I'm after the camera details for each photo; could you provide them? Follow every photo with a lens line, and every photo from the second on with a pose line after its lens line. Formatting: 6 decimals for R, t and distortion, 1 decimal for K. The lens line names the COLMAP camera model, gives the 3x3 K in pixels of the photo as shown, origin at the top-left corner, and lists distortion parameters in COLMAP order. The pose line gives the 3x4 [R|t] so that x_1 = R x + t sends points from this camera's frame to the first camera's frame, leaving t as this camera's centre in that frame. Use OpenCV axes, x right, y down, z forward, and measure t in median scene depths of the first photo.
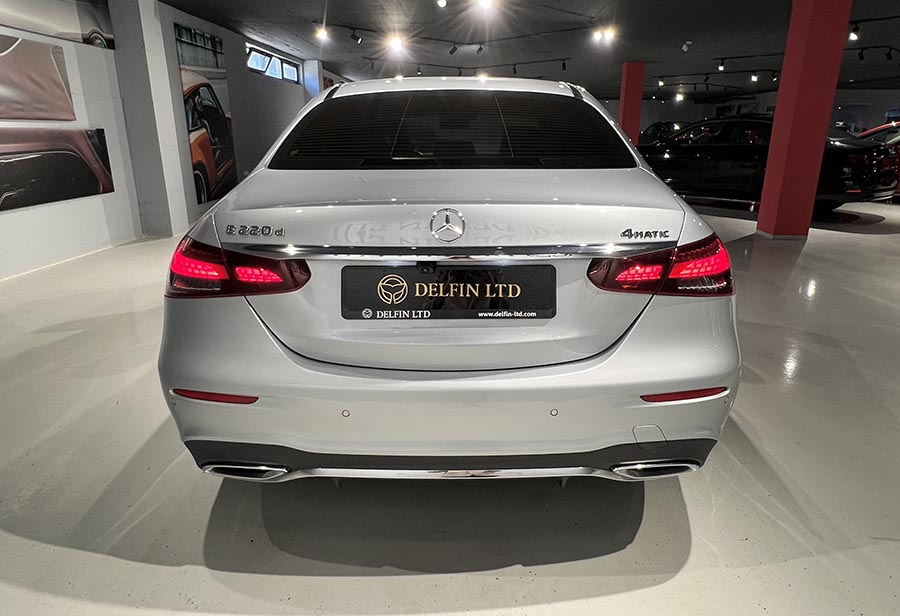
lens RADIAL K [[482.1, 0, 450.3], [0, 482.1, 269.4], [0, 0, 1]] dist [-0.001860, -0.001324]
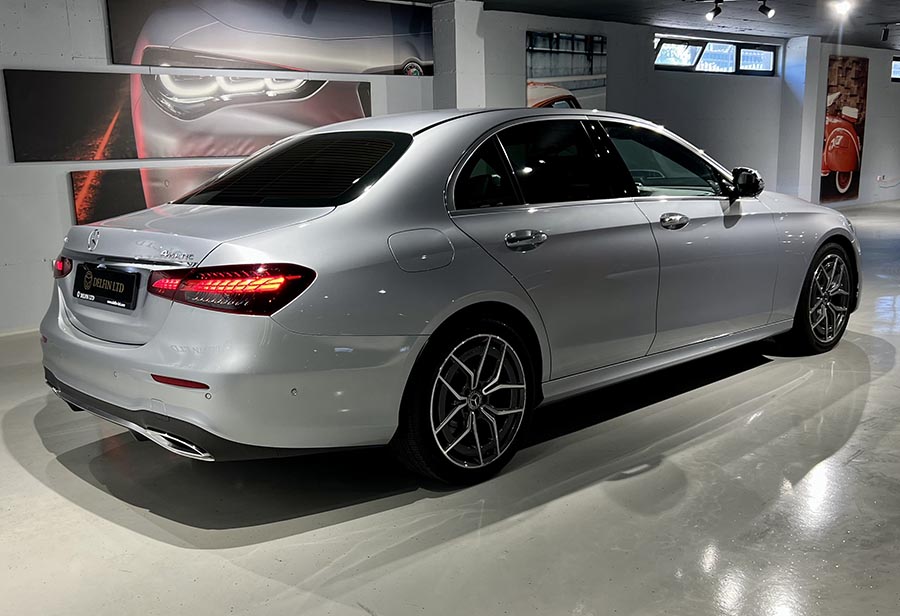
lens RADIAL K [[711.4, 0, 450.0], [0, 711.4, 294.0], [0, 0, 1]] dist [0.007212, -0.007664]
pose [[0.757548, 0.092746, -0.646158, 0.176891], [-0.141069, 0.989725, -0.023329, -0.002099], [0.637355, 0.108826, 0.762847, 0.000245]]
